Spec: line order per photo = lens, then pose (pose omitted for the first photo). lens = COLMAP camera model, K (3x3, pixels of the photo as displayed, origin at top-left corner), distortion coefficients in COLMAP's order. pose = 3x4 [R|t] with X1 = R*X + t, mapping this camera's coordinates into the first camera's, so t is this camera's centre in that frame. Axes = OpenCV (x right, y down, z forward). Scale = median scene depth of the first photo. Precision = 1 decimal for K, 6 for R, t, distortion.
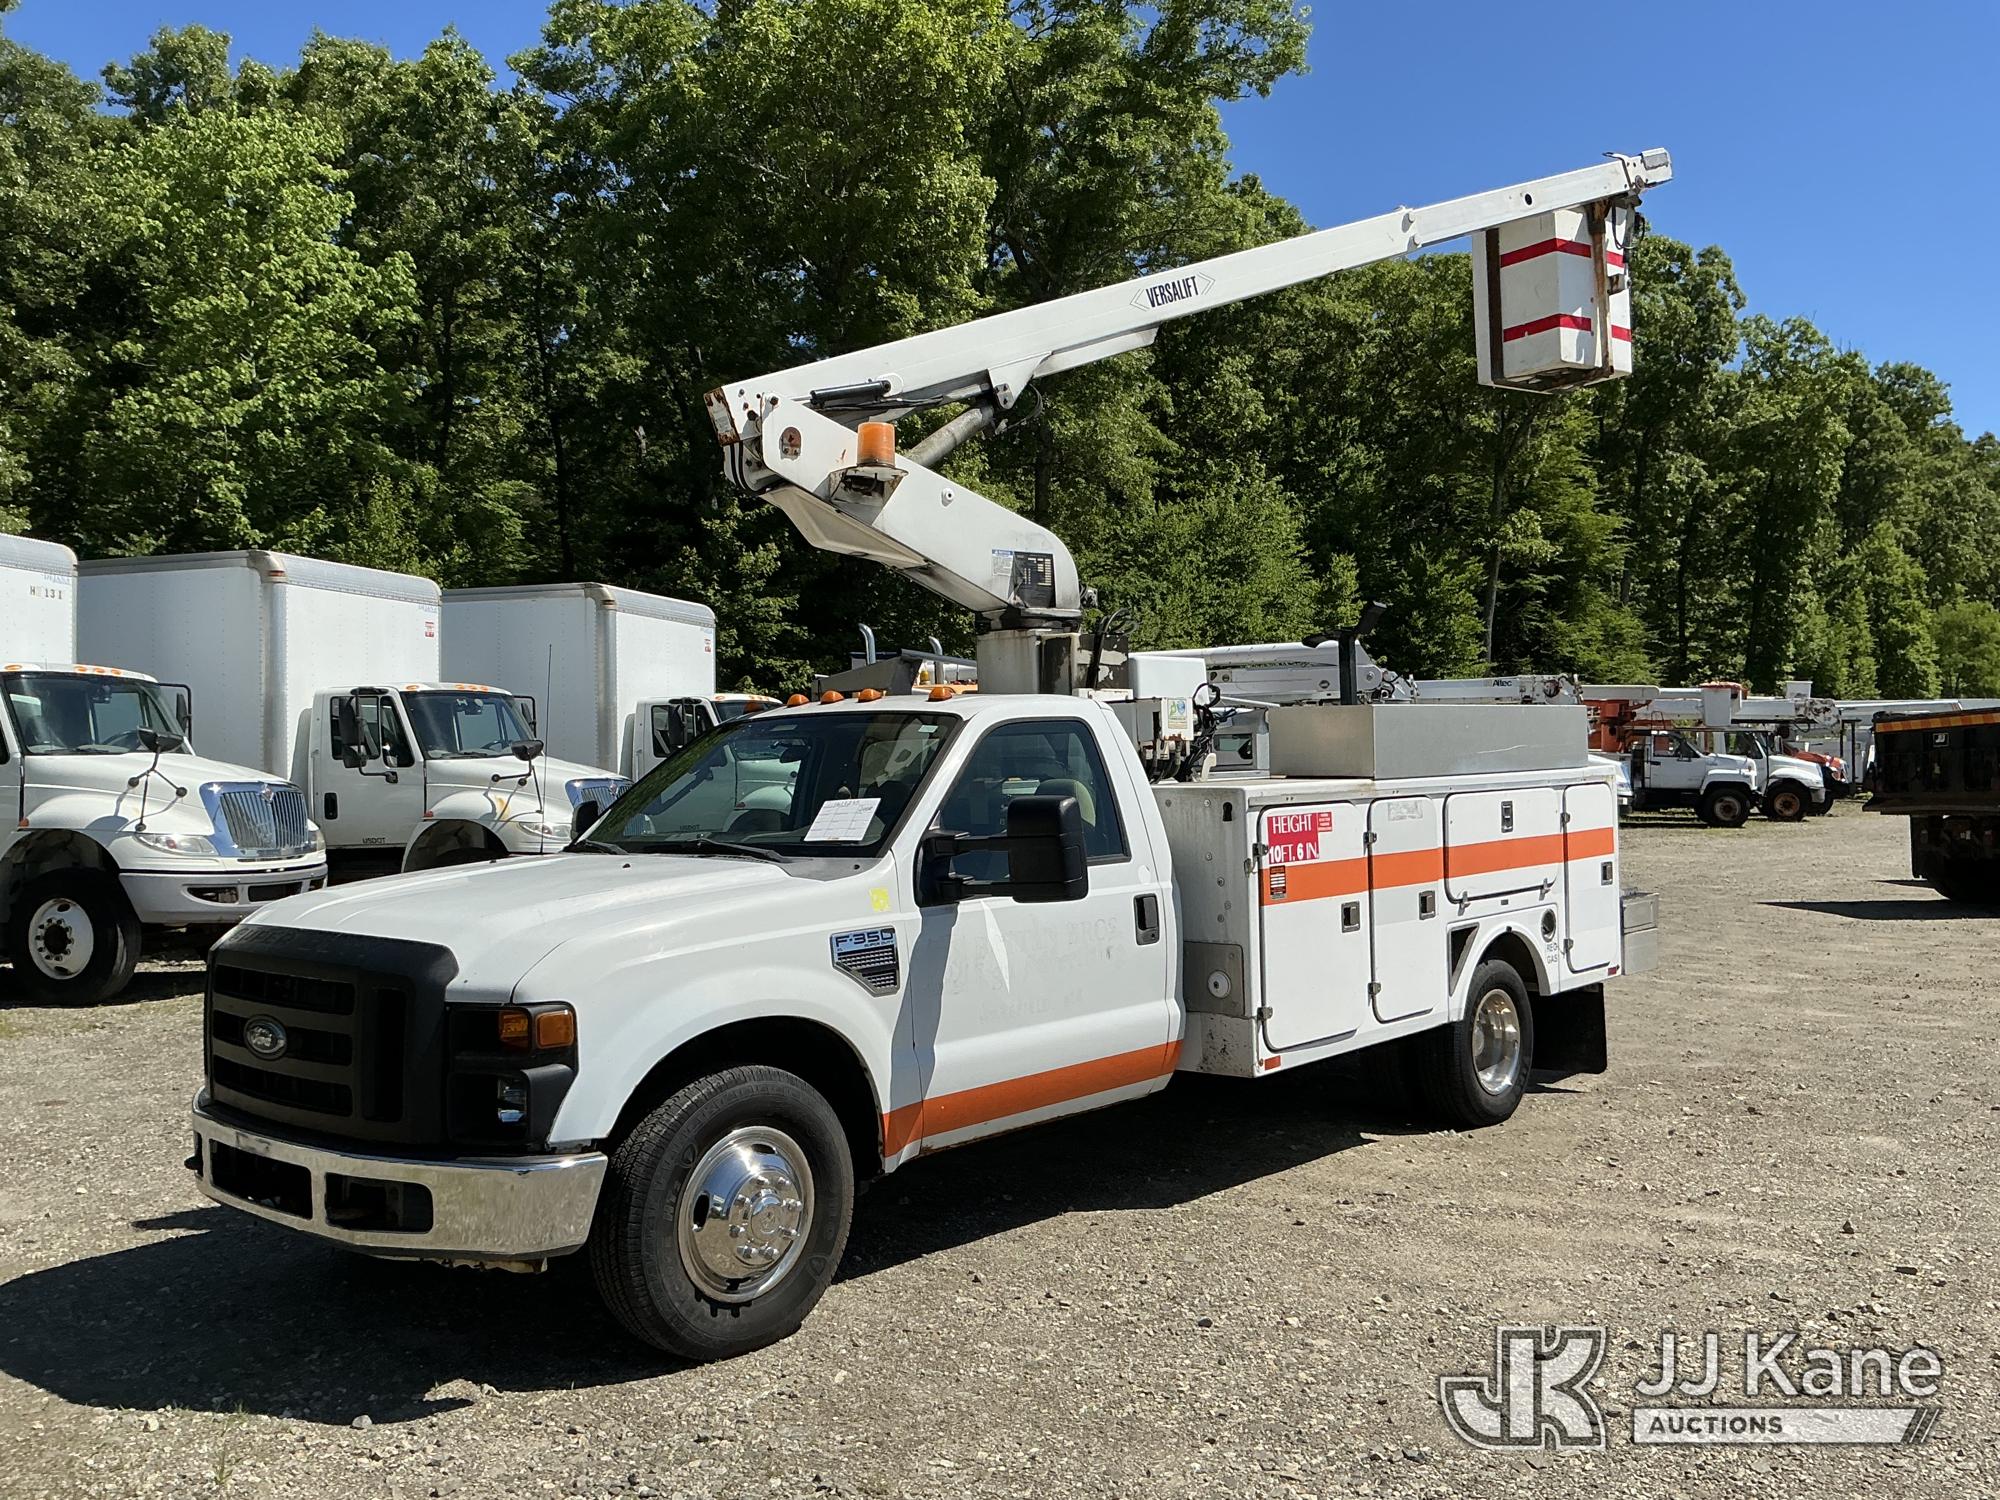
lens RADIAL K [[1722.9, 0, 996.6], [0, 1722.9, 656.6], [0, 0, 1]] dist [0.119574, -0.256523]
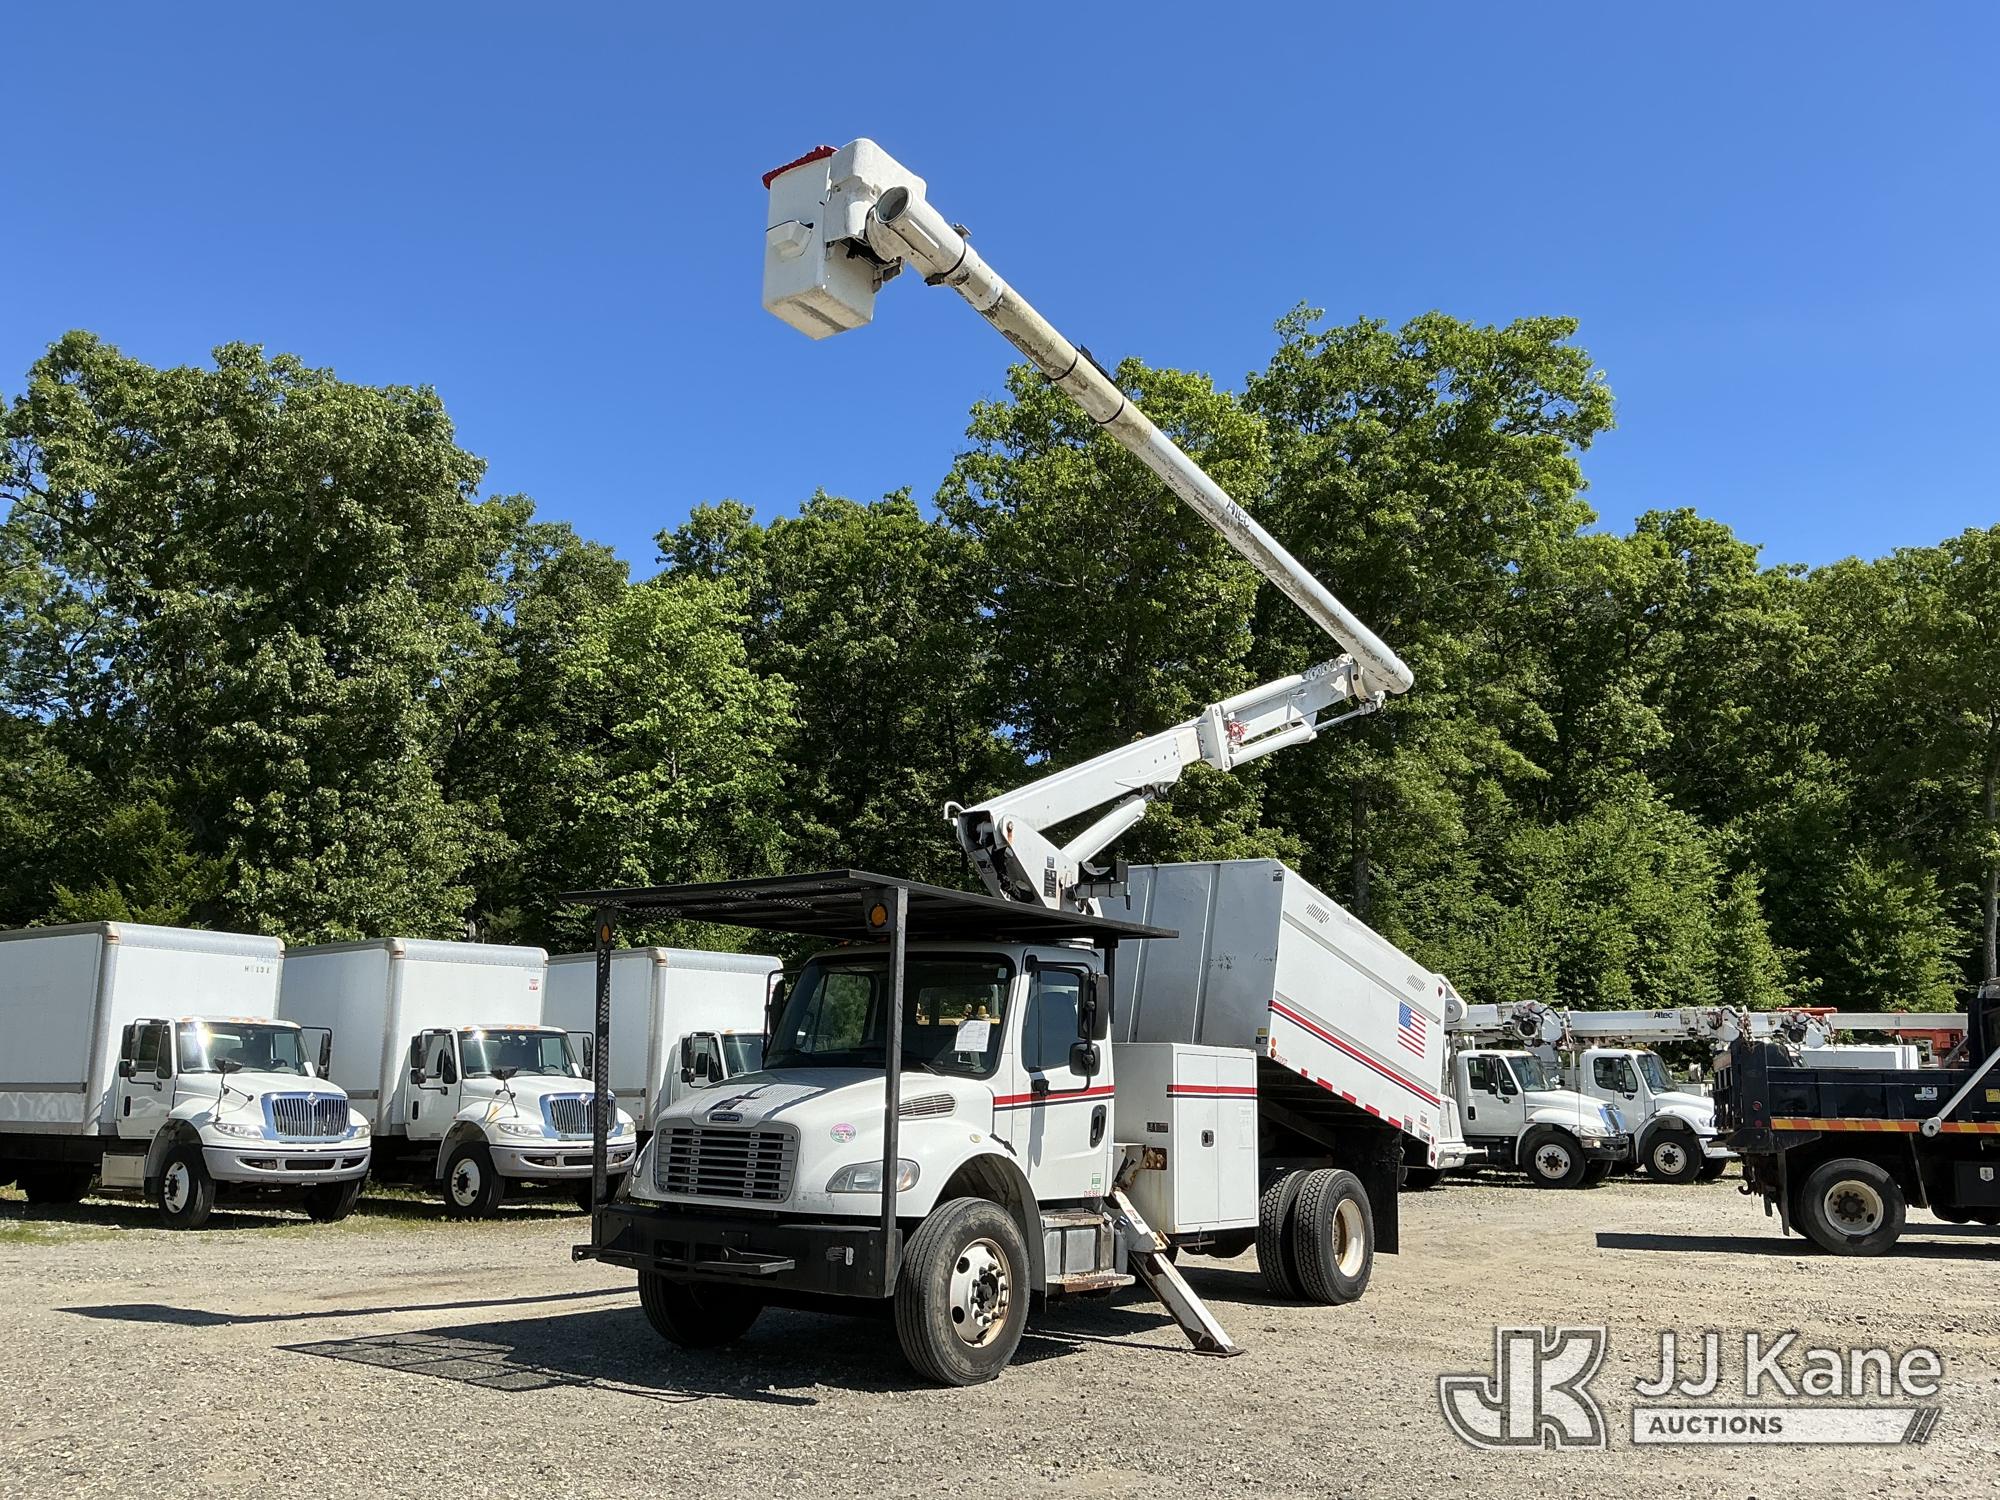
lens RADIAL K [[1722.9, 0, 996.6], [0, 1722.9, 656.6], [0, 0, 1]] dist [0.119574, -0.256523]
pose [[0.915191, -0.082438, -0.394500, 0.351993], [0.010860, 0.983545, -0.180335, -0.010774], [0.402875, 0.160757, 0.901027, -0.105149]]
